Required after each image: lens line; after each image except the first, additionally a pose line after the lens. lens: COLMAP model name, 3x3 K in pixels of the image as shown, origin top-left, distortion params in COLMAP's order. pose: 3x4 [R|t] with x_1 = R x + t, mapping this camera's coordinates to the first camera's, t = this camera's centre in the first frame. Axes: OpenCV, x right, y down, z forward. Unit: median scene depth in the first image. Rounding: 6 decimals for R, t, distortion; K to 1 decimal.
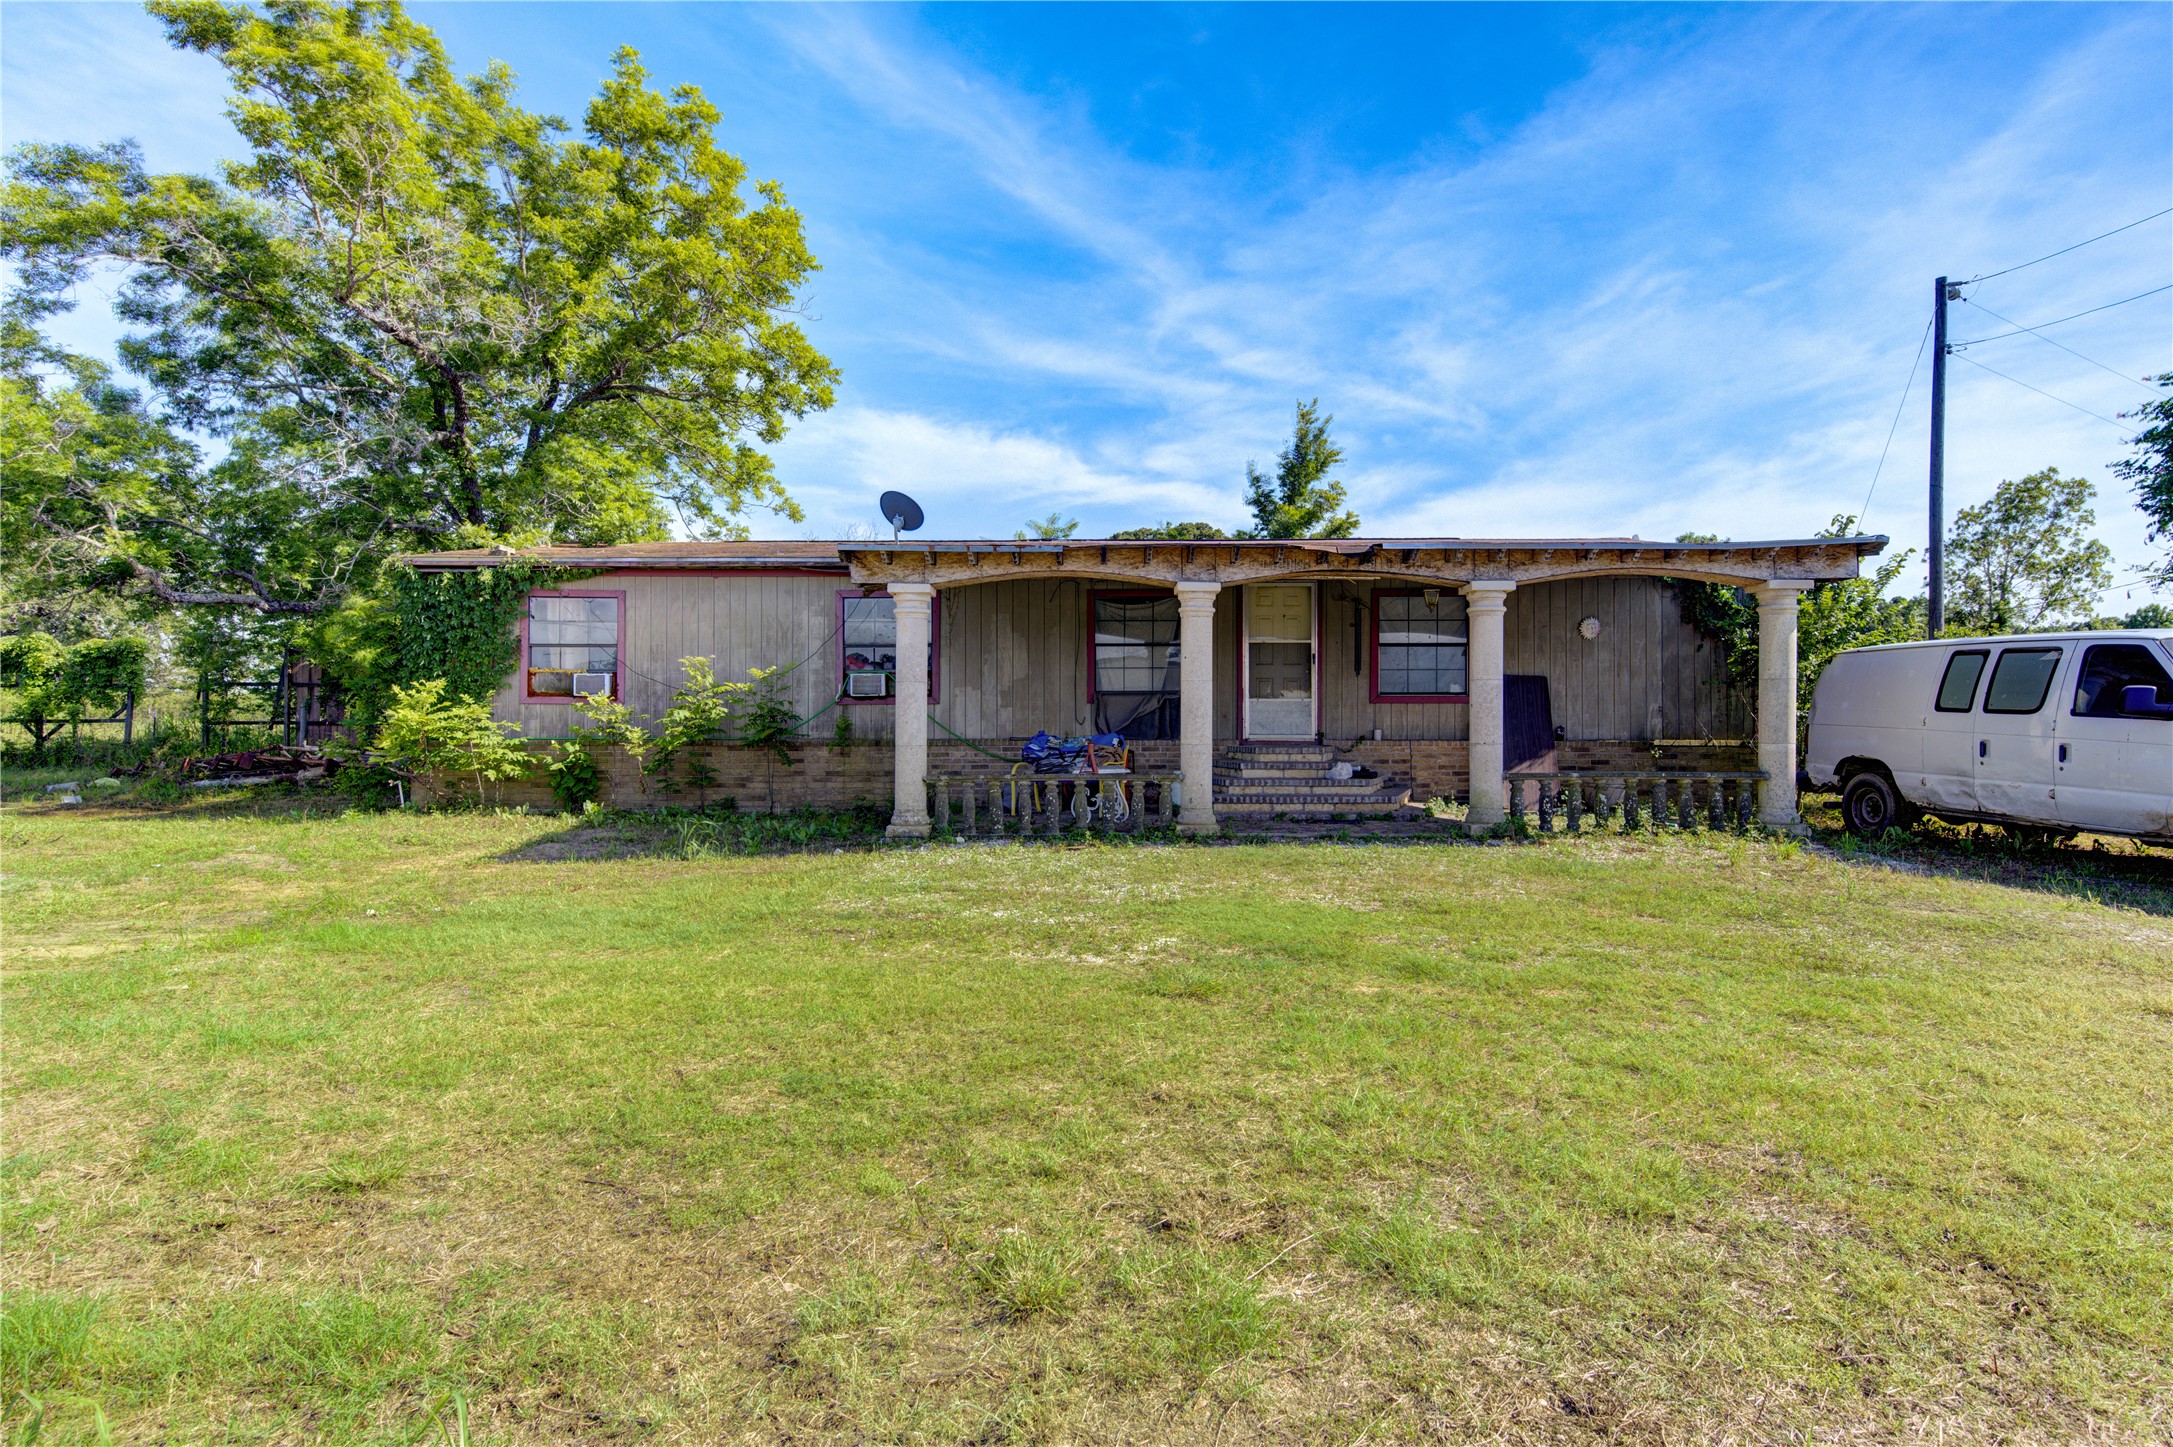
lens RADIAL K [[1127.1, 0, 1085.8], [0, 1127.1, 717.0], [0, 0, 1]] dist [0.012329, -0.000410]
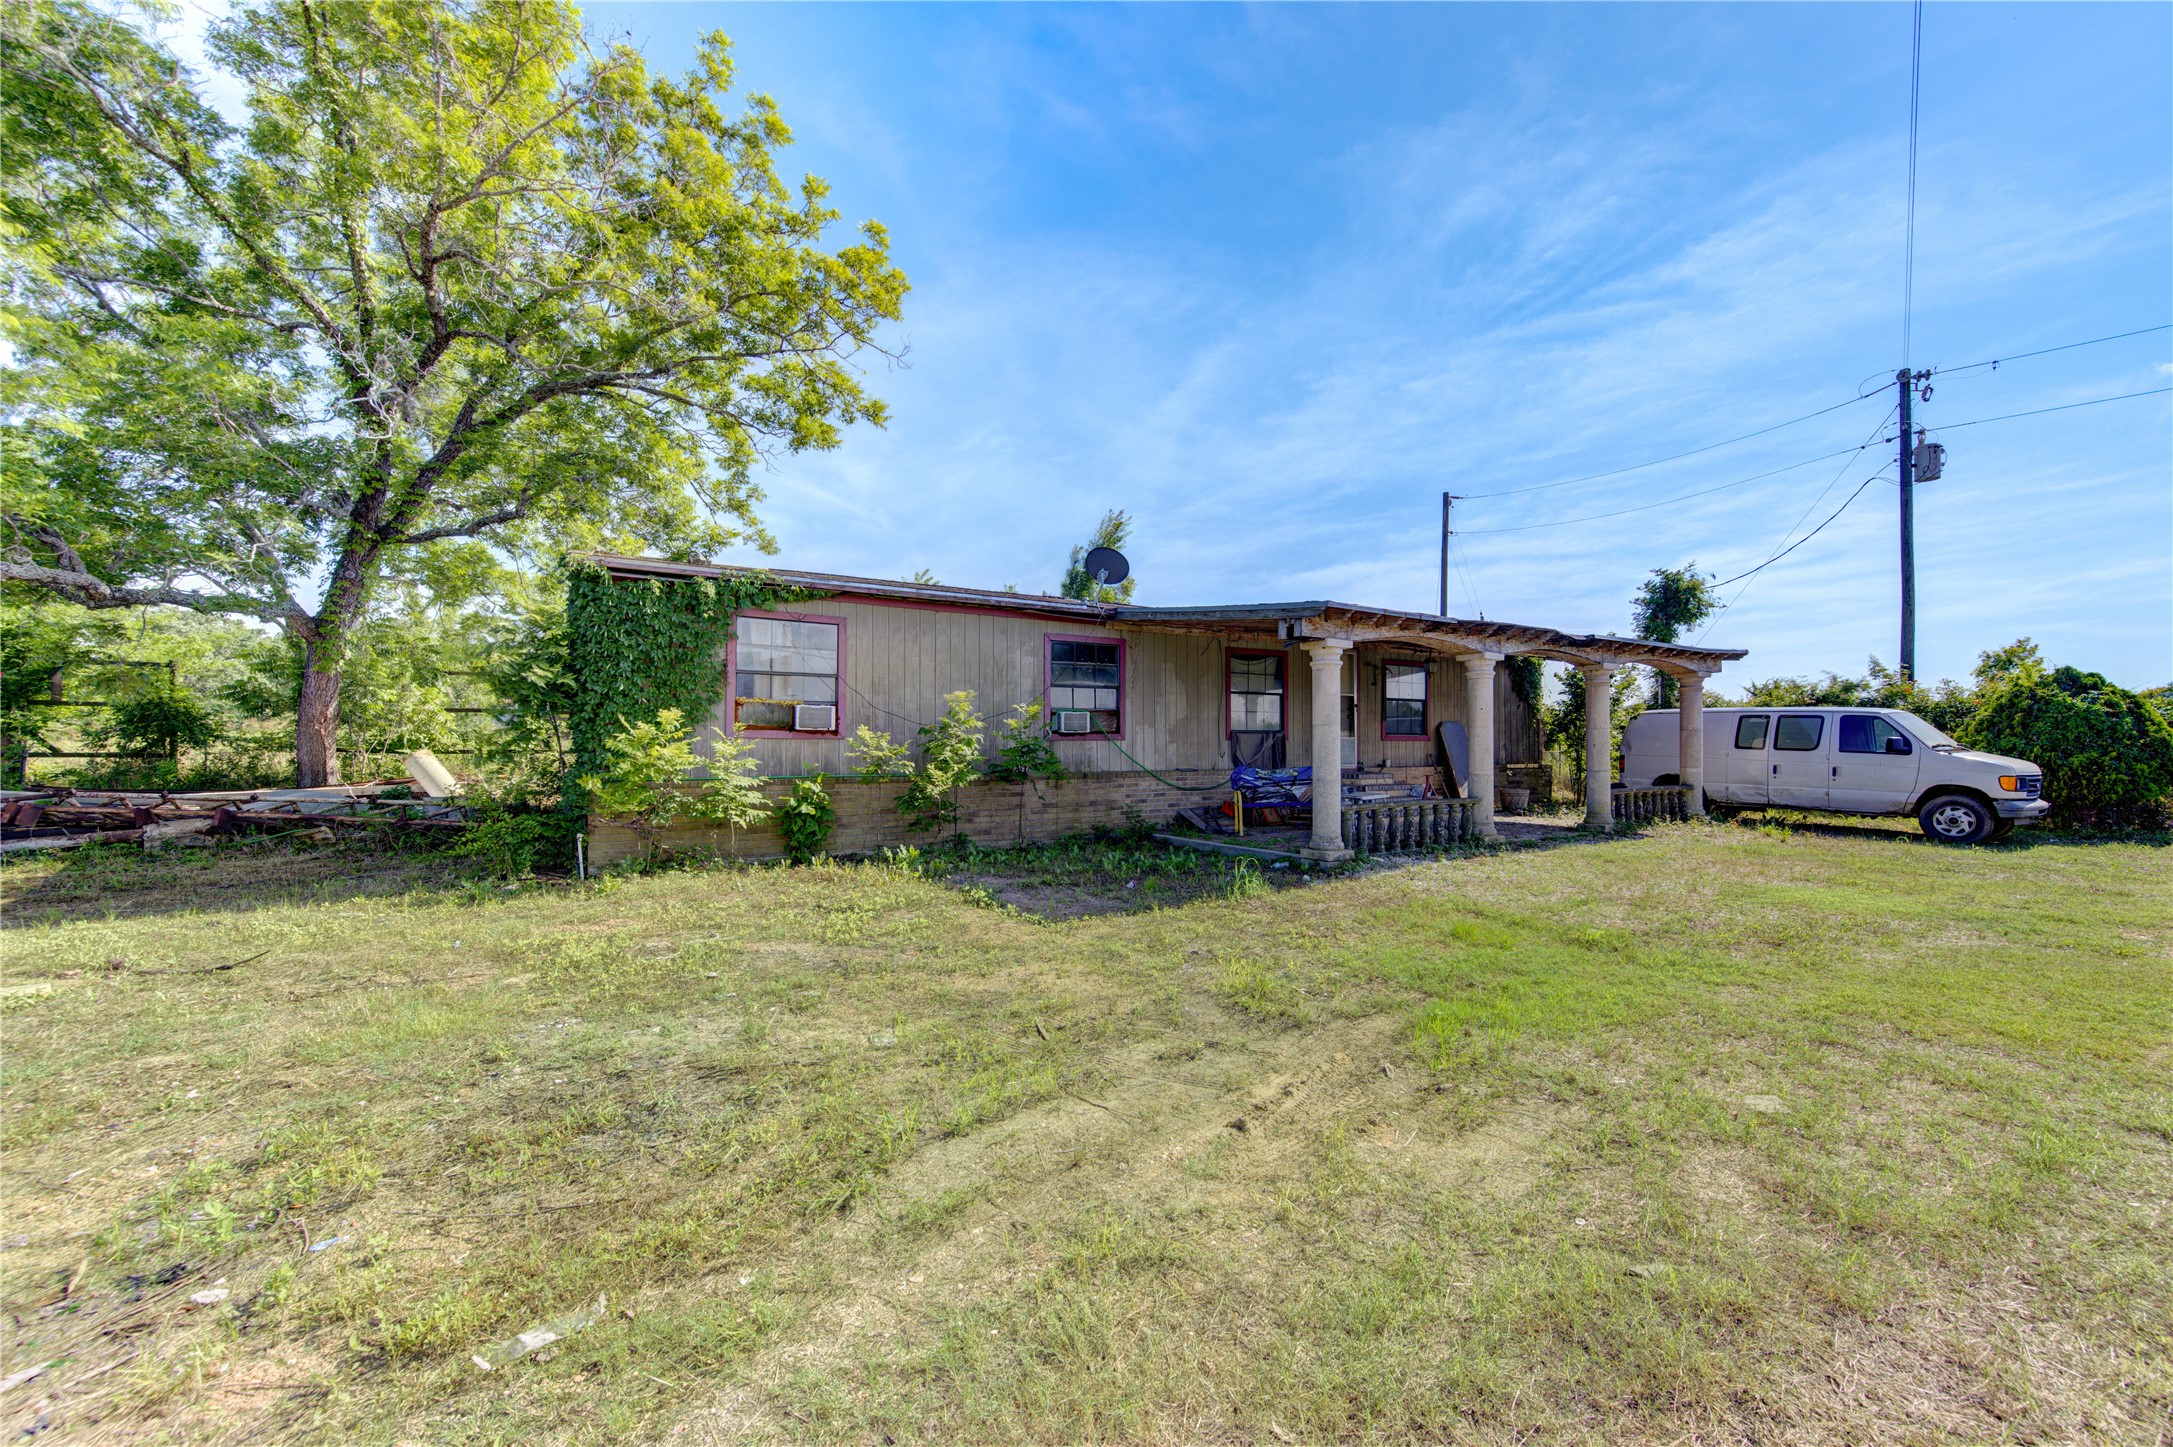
lens RADIAL K [[875.1, 0, 1091.1], [0, 875.1, 723.8], [0, 0, 1]] dist [0.000295, 0.001422]
pose [[0.839278, 0.013610, 0.543532, -0.634167], [-0.003270, 0.999795, -0.019986, -0.009903], [-0.543693, 0.014997, 0.839150, 0.283074]]
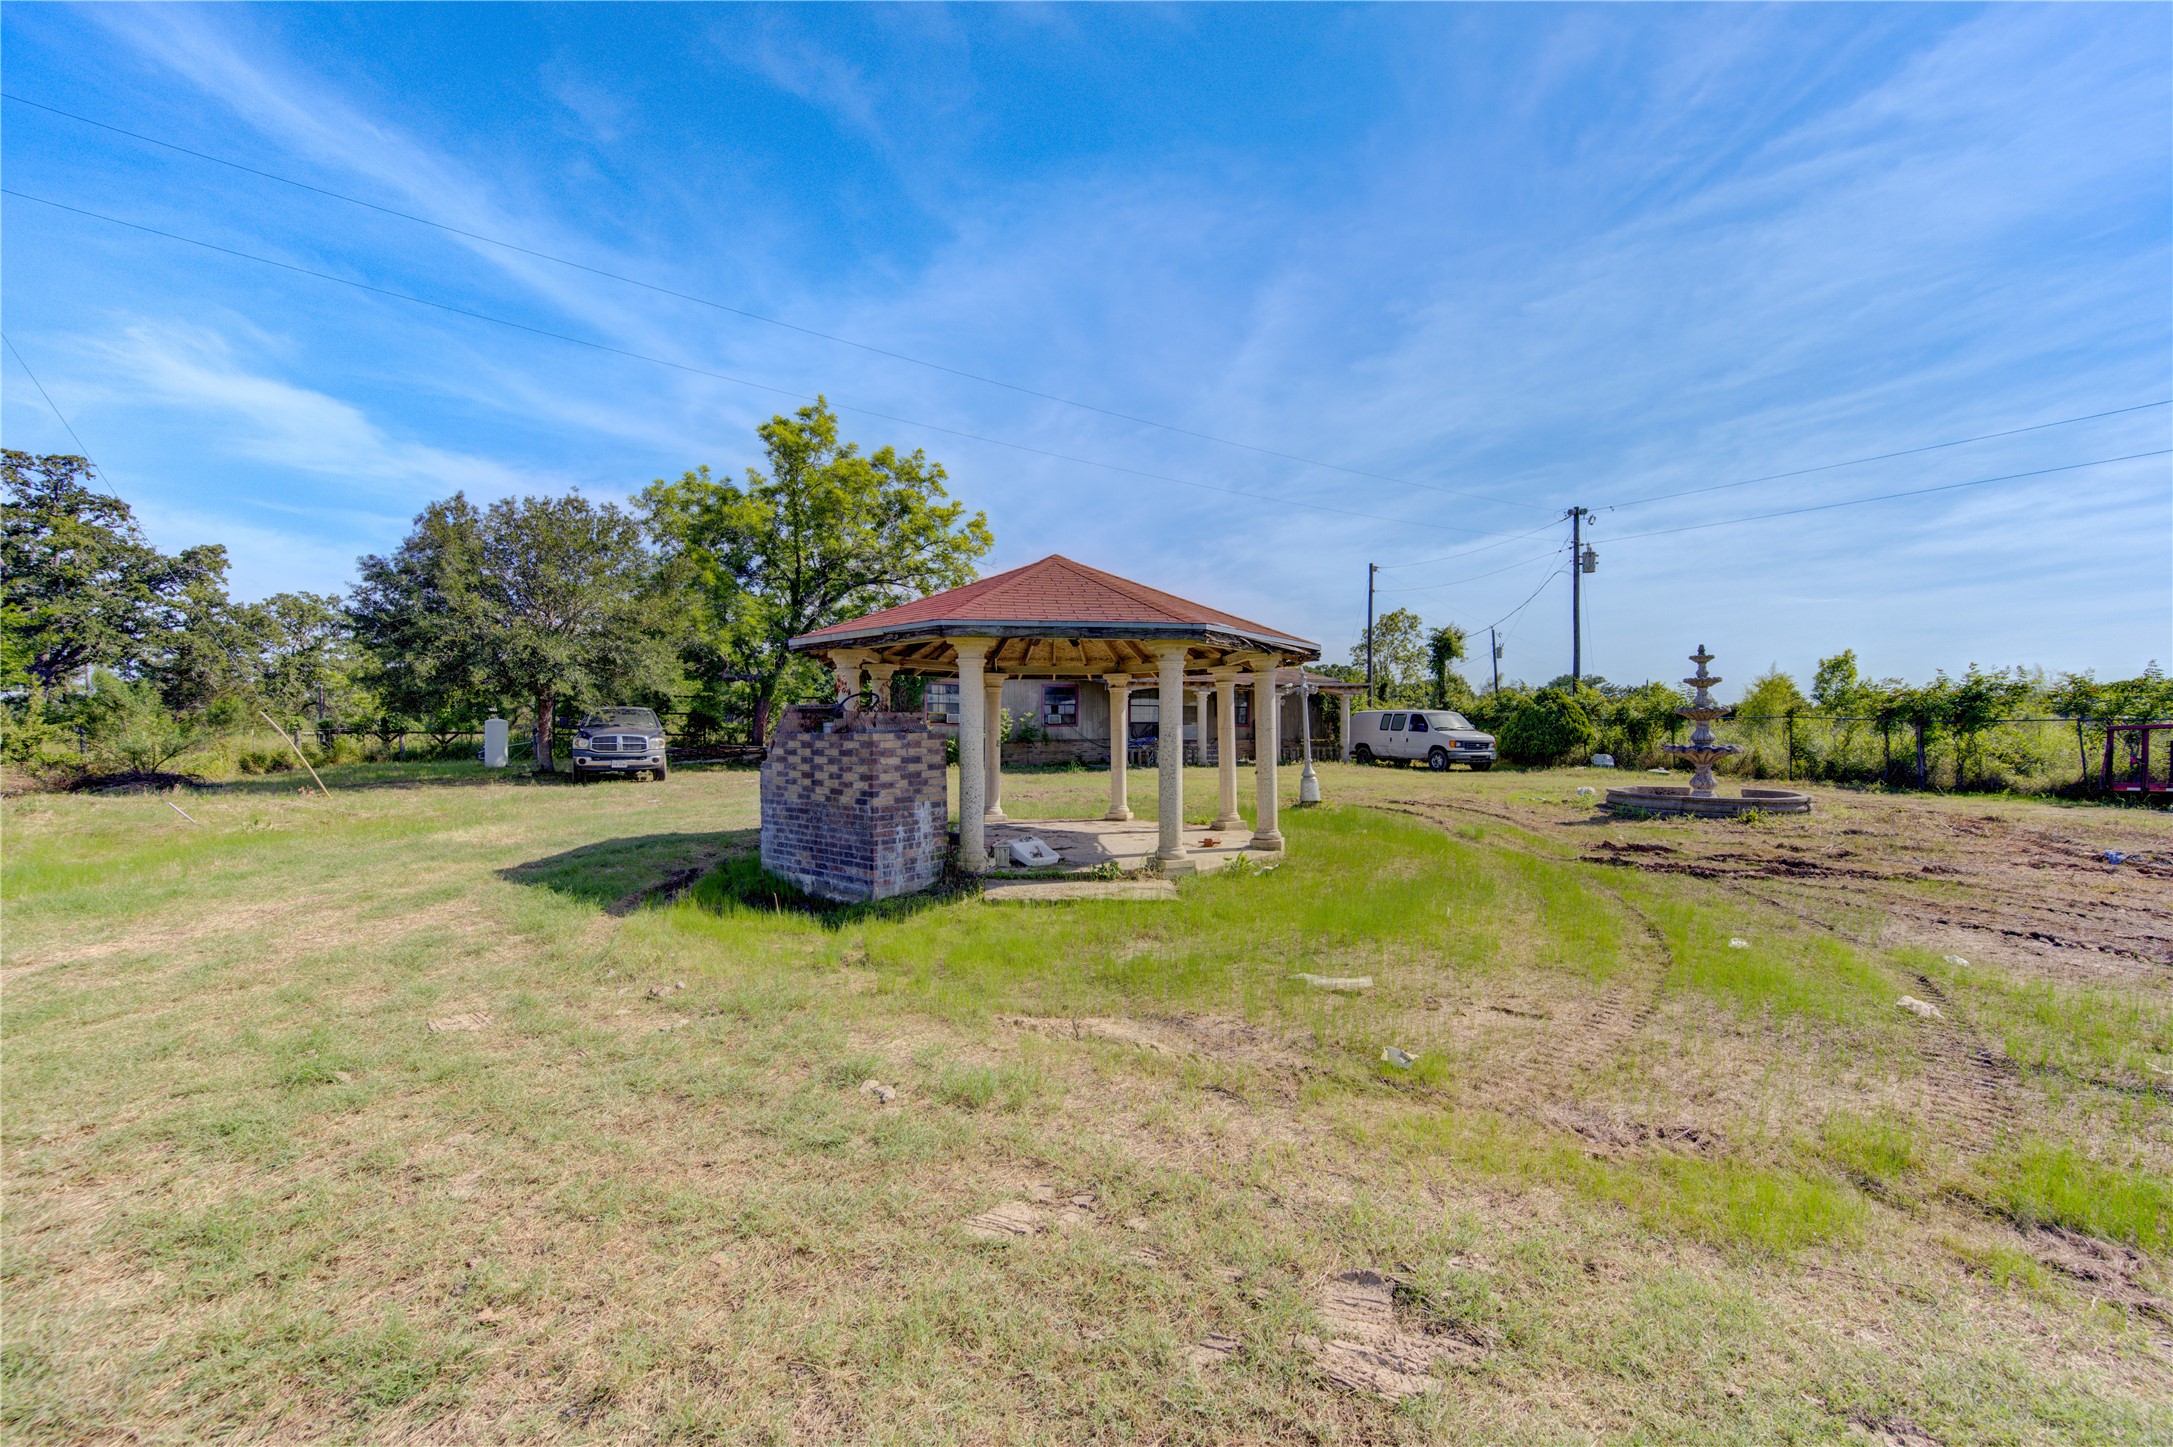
lens RADIAL K [[875.1, 0, 1082.8], [0, 875.1, 725.5], [0, 0, 1]] dist [0.000295, 0.001422]
pose [[0.938736, 0.003698, 0.344618, -0.852574], [-0.000247, 0.999949, -0.010057, 0.007515], [-0.344637, 0.009356, 0.938689, -1.002508]]
